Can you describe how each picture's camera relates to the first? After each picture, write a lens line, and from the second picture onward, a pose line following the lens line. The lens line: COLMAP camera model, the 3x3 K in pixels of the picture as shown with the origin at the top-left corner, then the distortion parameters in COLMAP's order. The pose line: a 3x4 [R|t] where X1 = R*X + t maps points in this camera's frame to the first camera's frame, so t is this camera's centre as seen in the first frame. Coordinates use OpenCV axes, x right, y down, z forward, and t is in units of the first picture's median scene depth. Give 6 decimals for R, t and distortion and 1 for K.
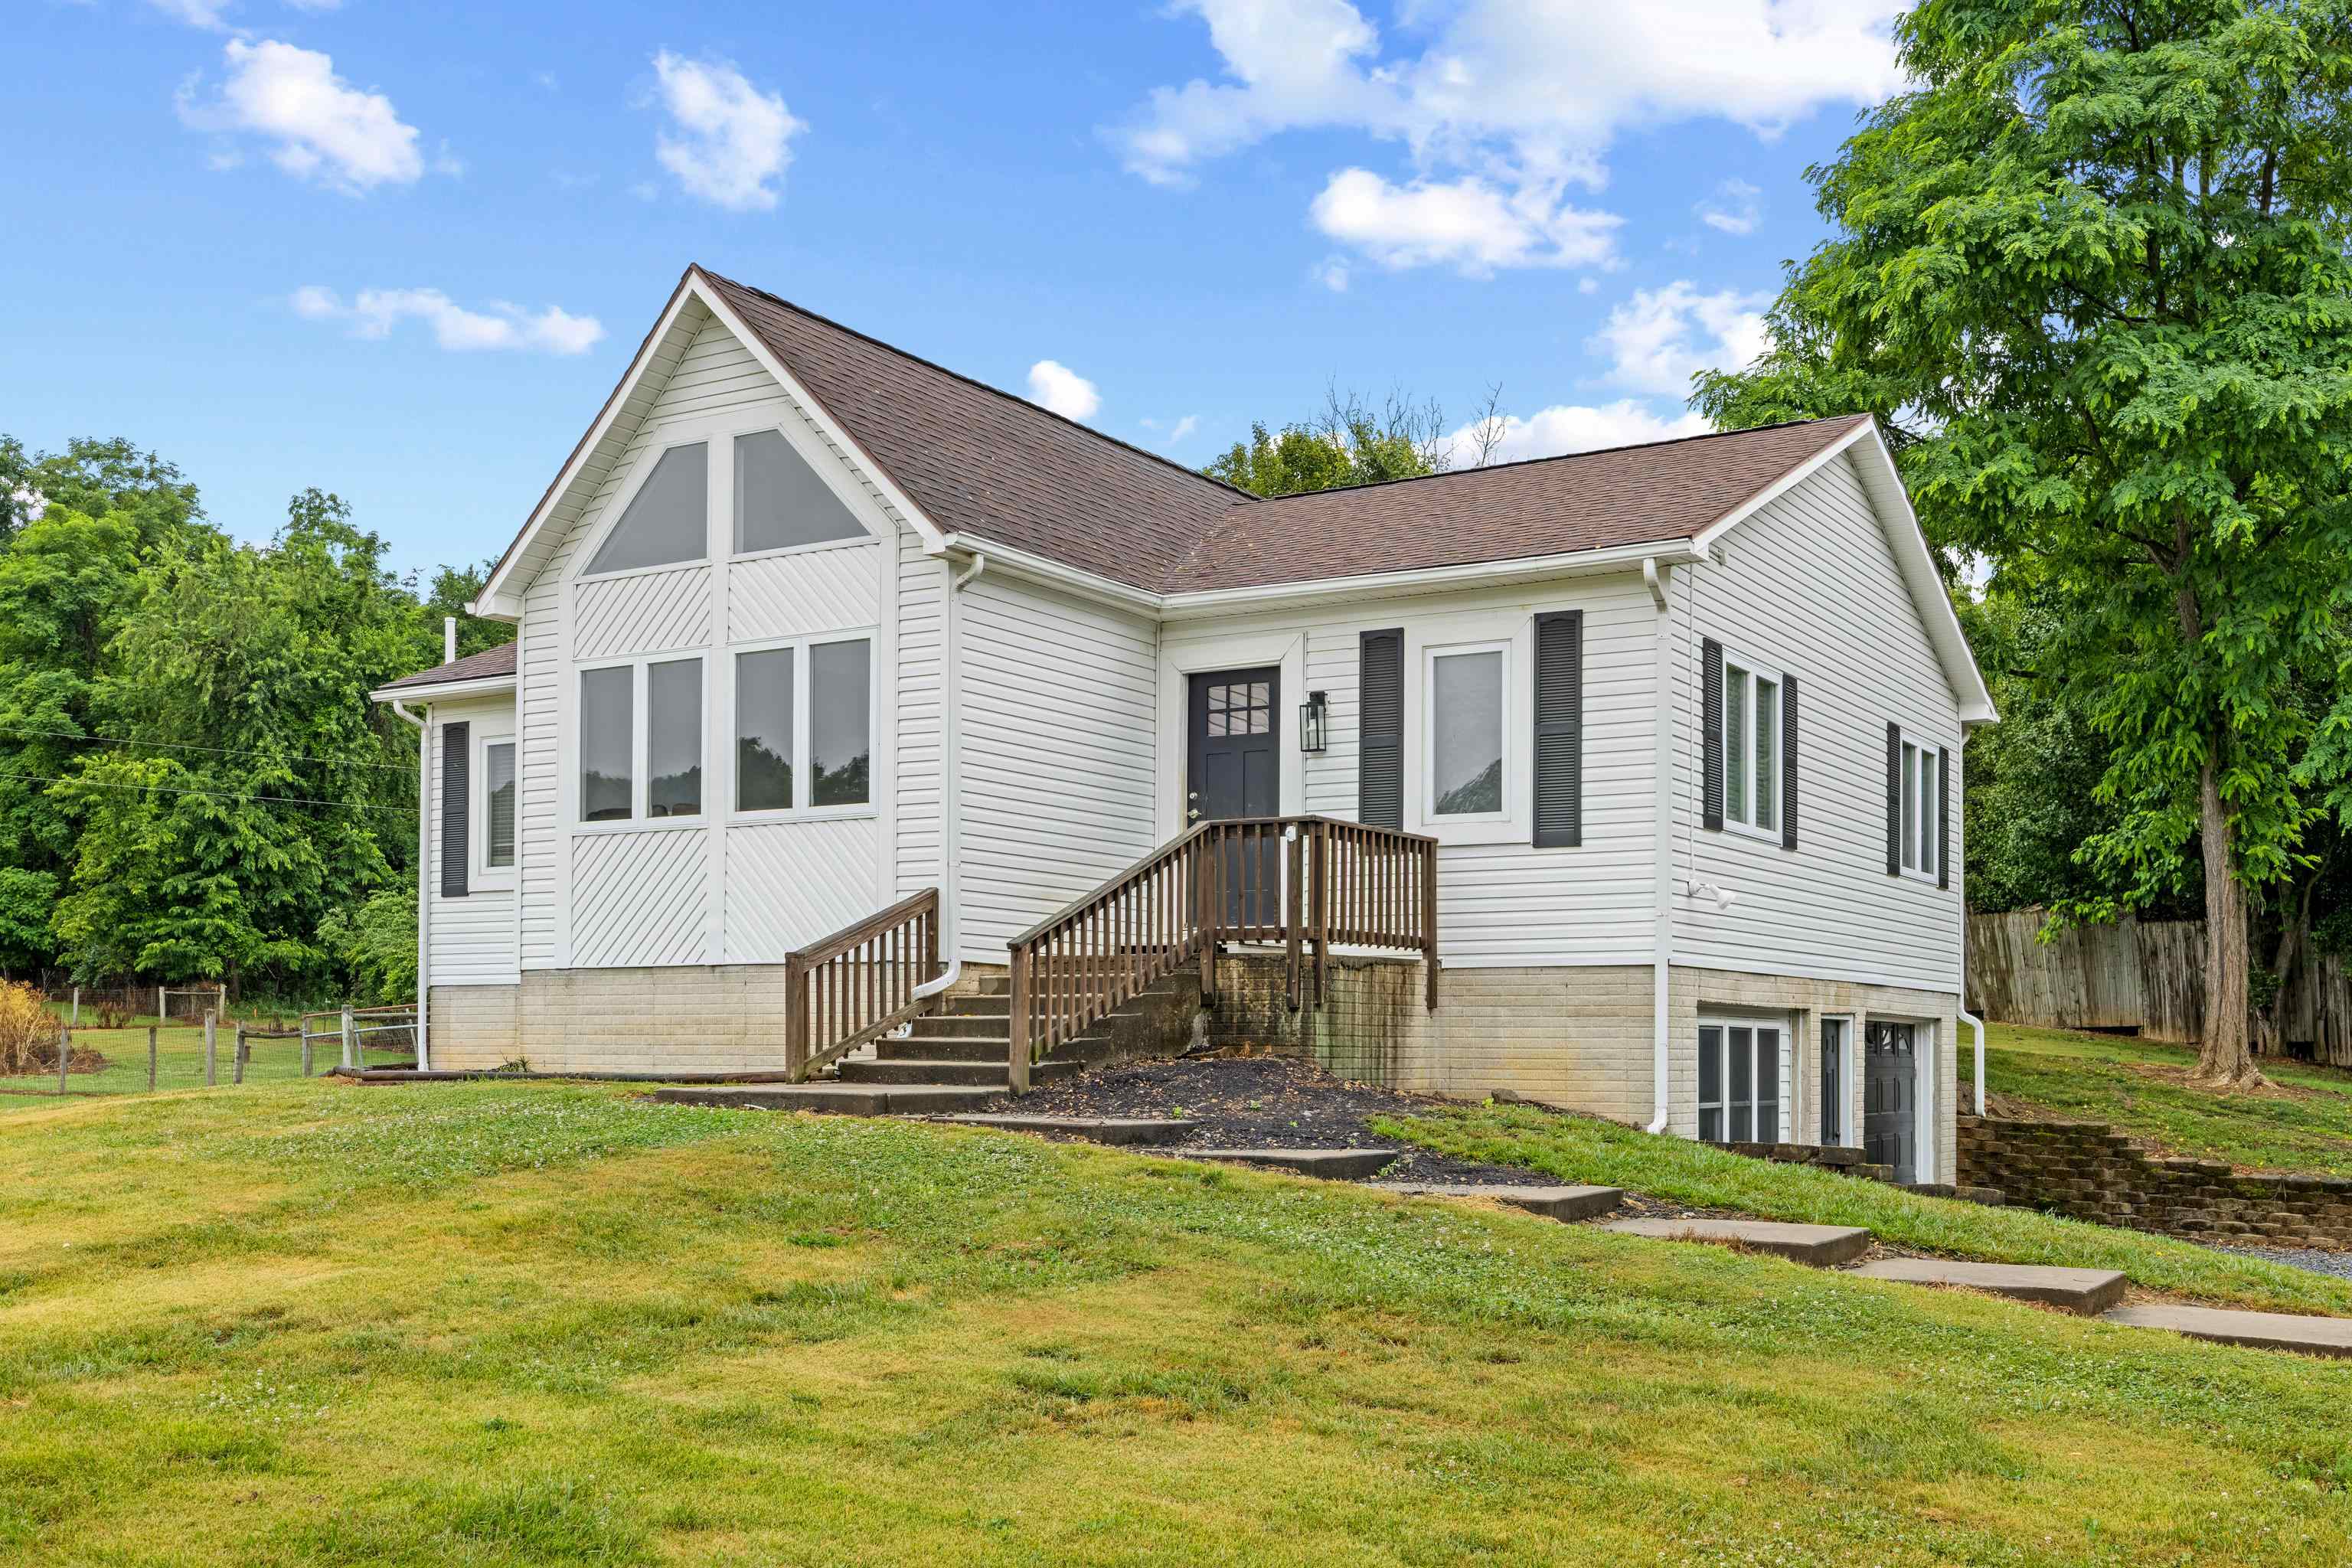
lens RADIAL K [[2347.2, 0, 1170.6], [0, 2347.2, 1009.8], [0, 0, 1]] dist [-0.002629, 0.000887]
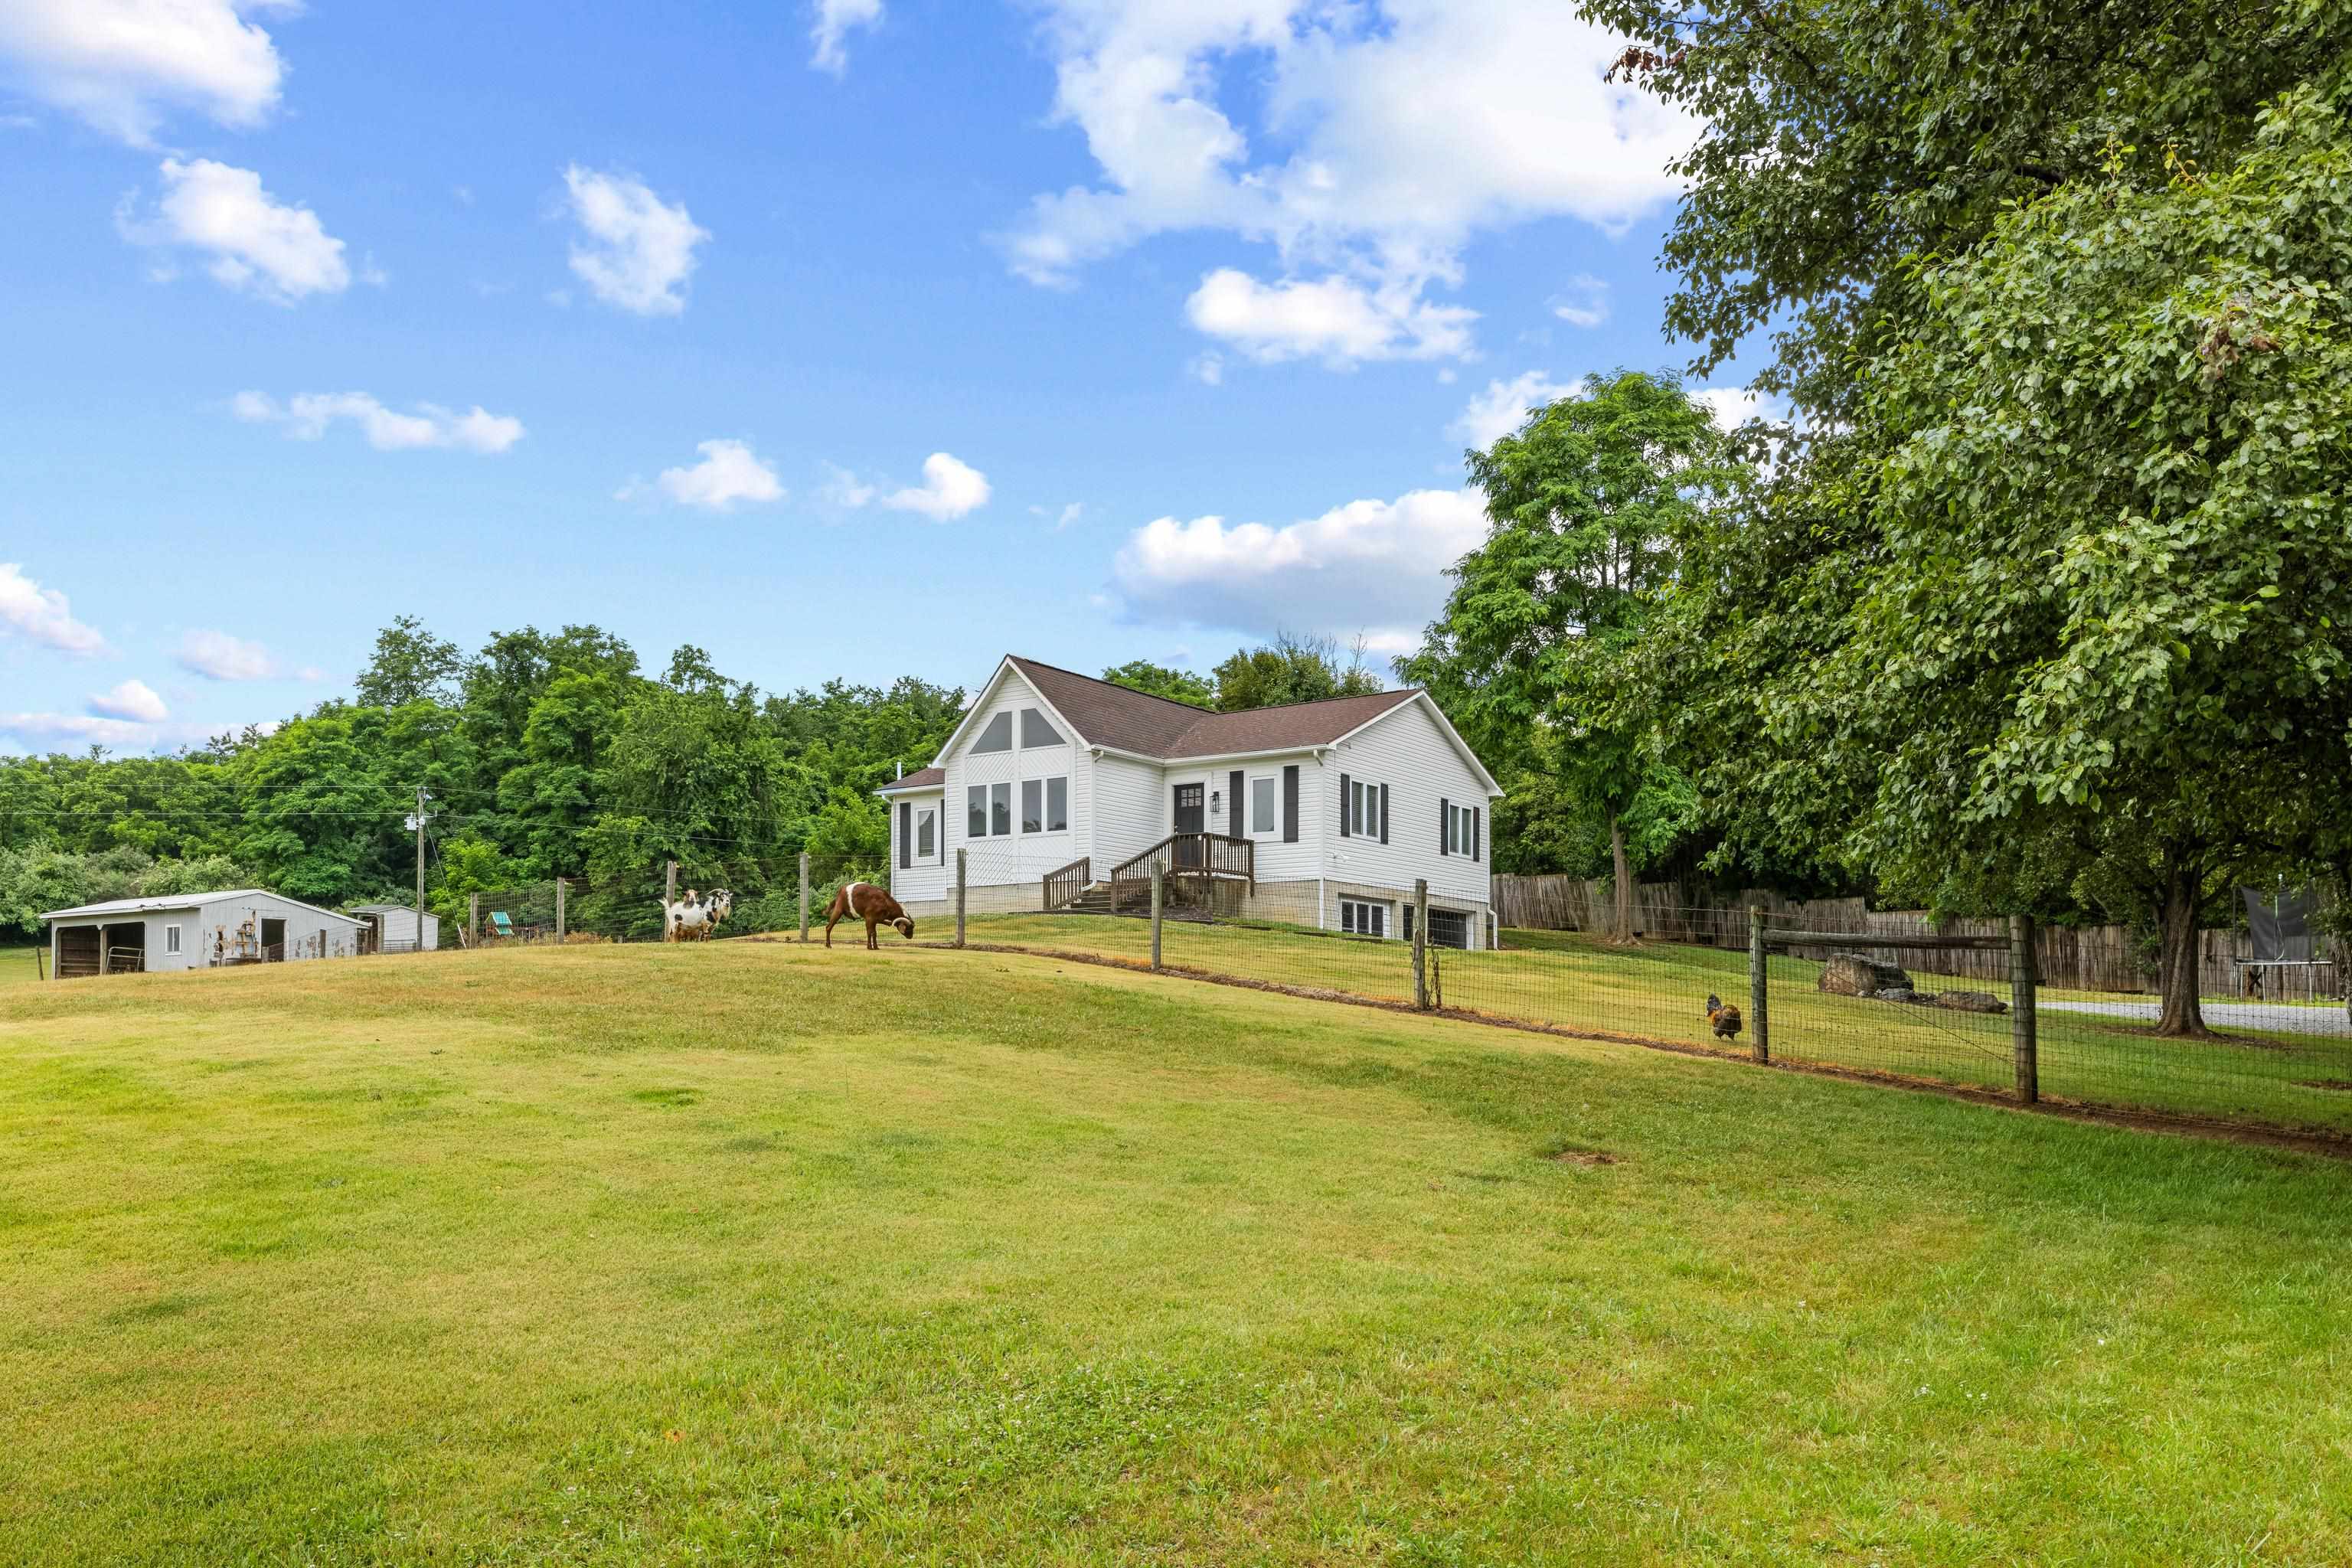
lens RADIAL K [[1732.2, 0, 1175.0], [0, 1732.2, 979.1], [0, 0, 1]] dist [0.000689, -0.002528]
pose [[0.999044, -0.005419, -0.043388, 0.080984], [0.005041, 0.999949, -0.008801, 0.093255], [0.043433, 0.008574, 0.999020, -0.920233]]
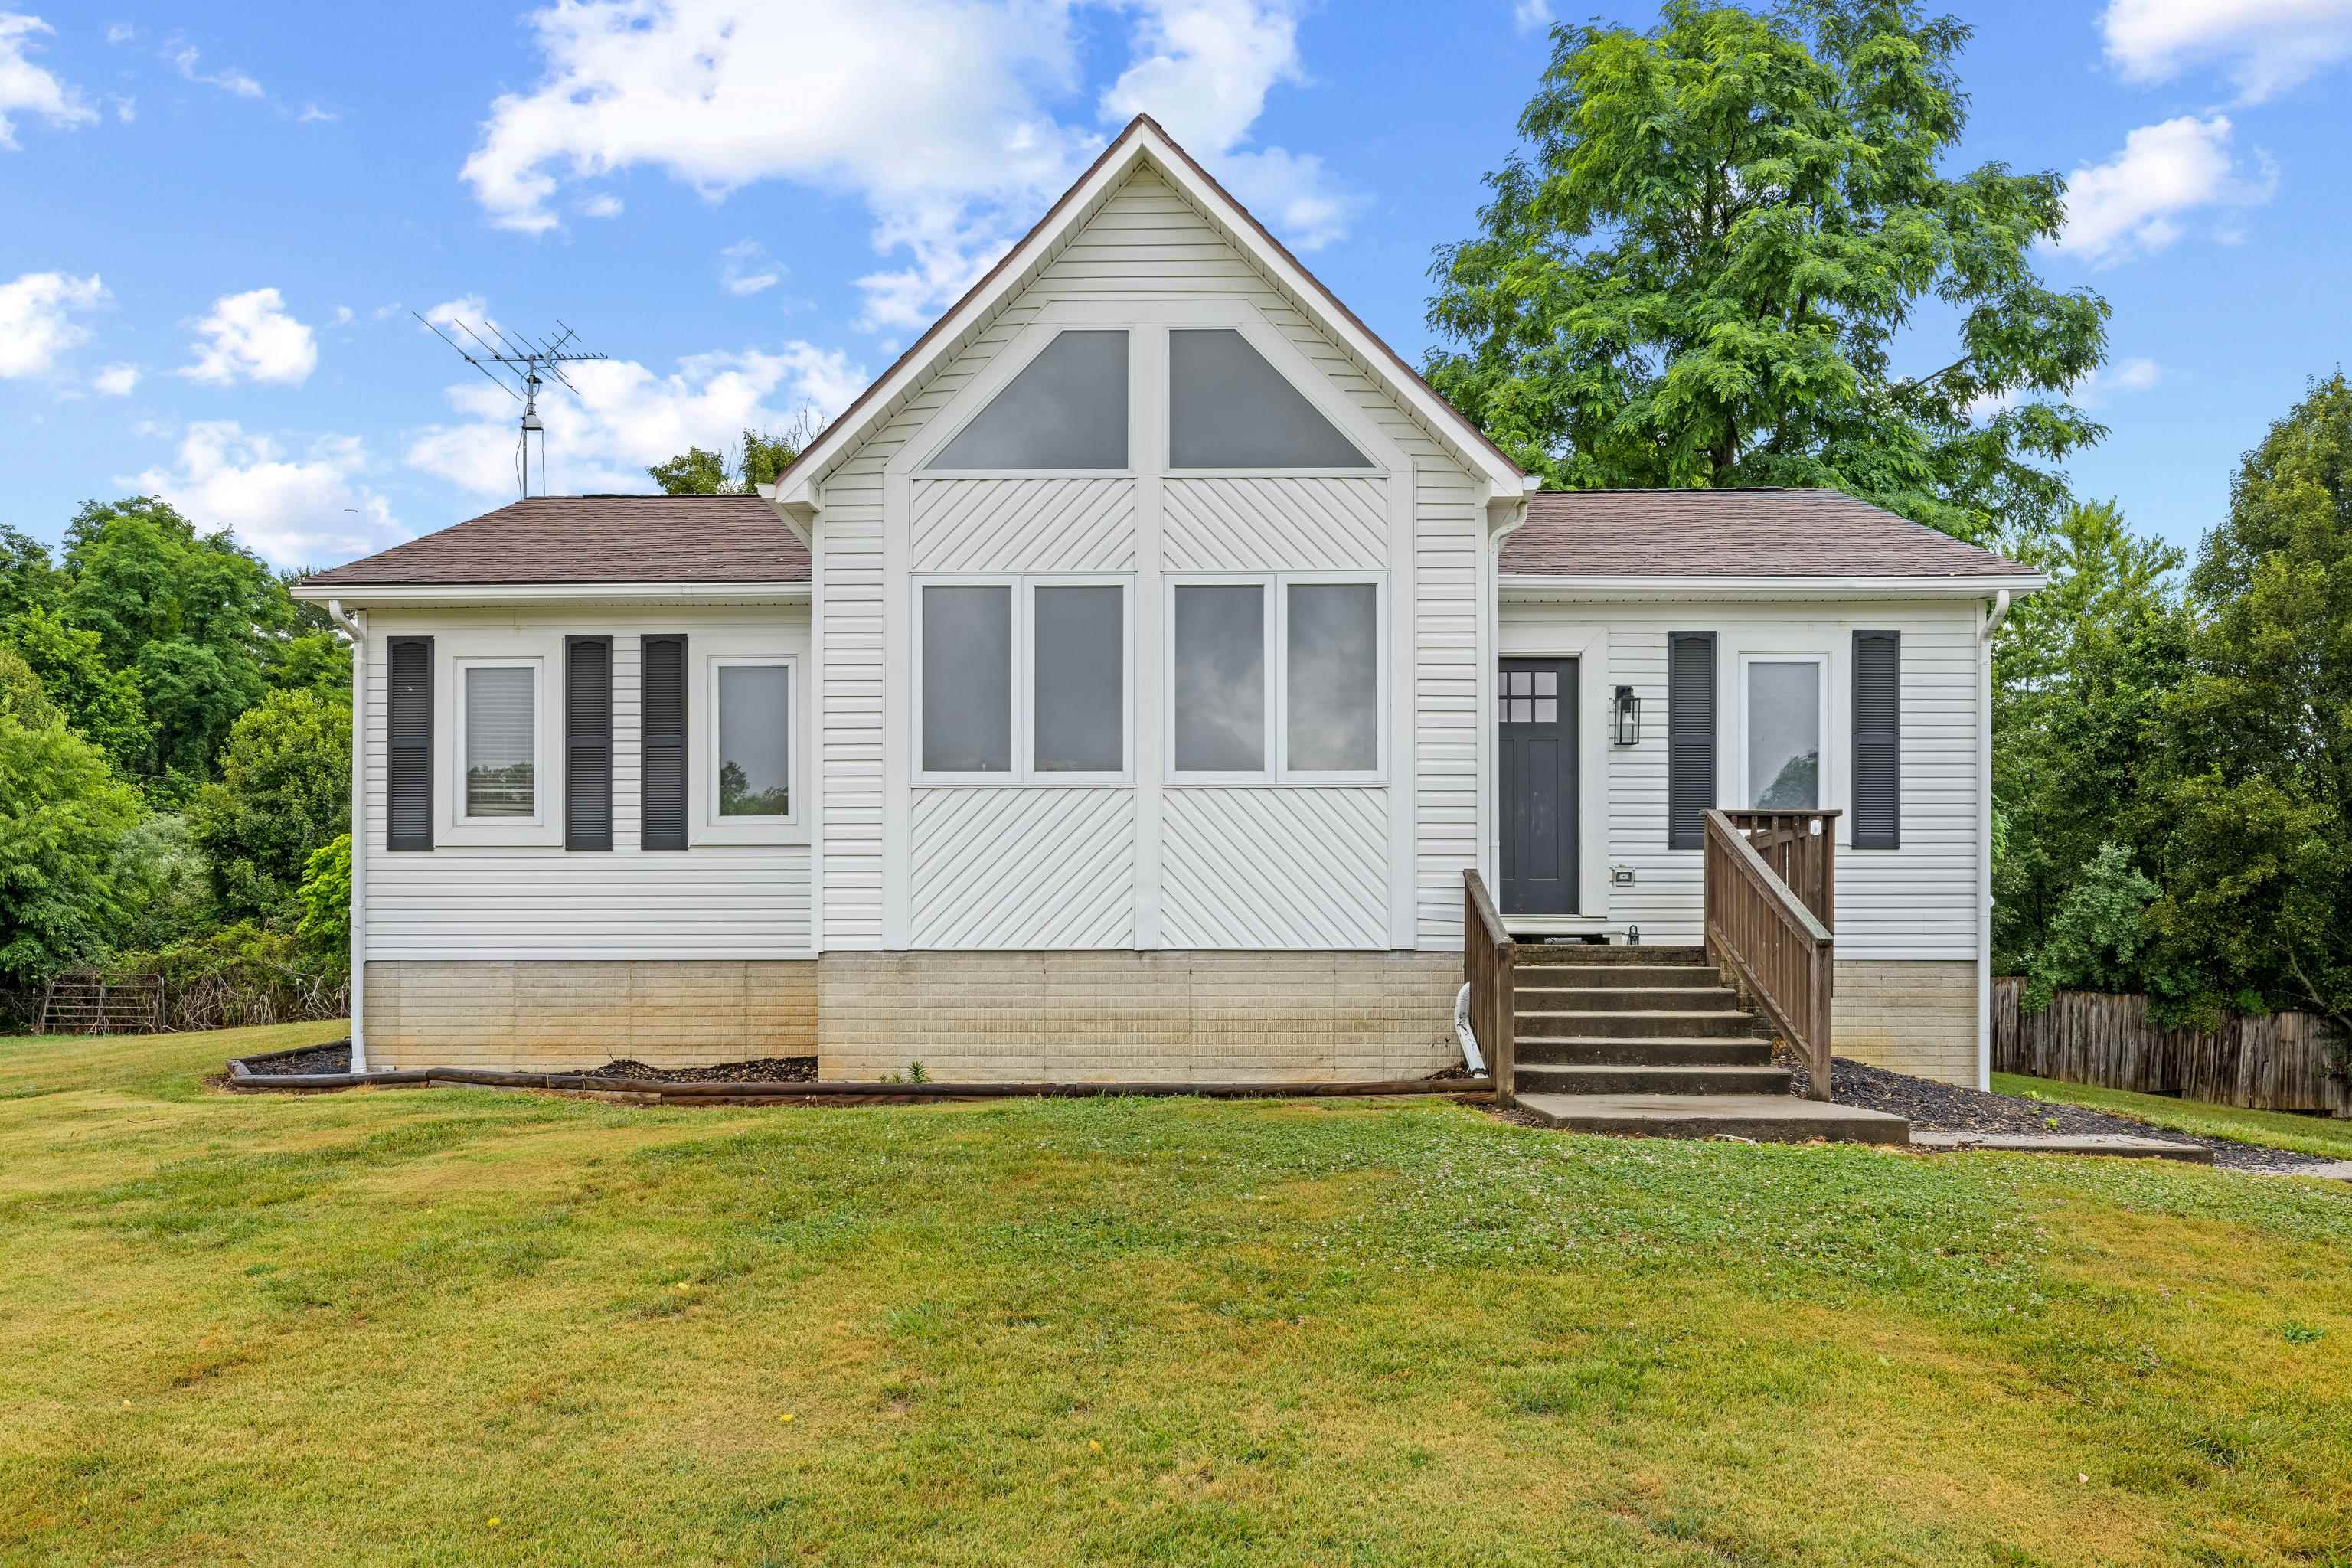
lens RADIAL K [[1828.5, 0, 1178.7], [0, 1828.5, 994.7], [0, 0, 1]] dist [-0.000309, -0.008844]
pose [[0.862651, -0.002973, 0.505791, -0.392439], [-0.005479, 0.999869, 0.015222, -0.009881], [-0.505770, -0.015902, 0.862522, 0.319205]]
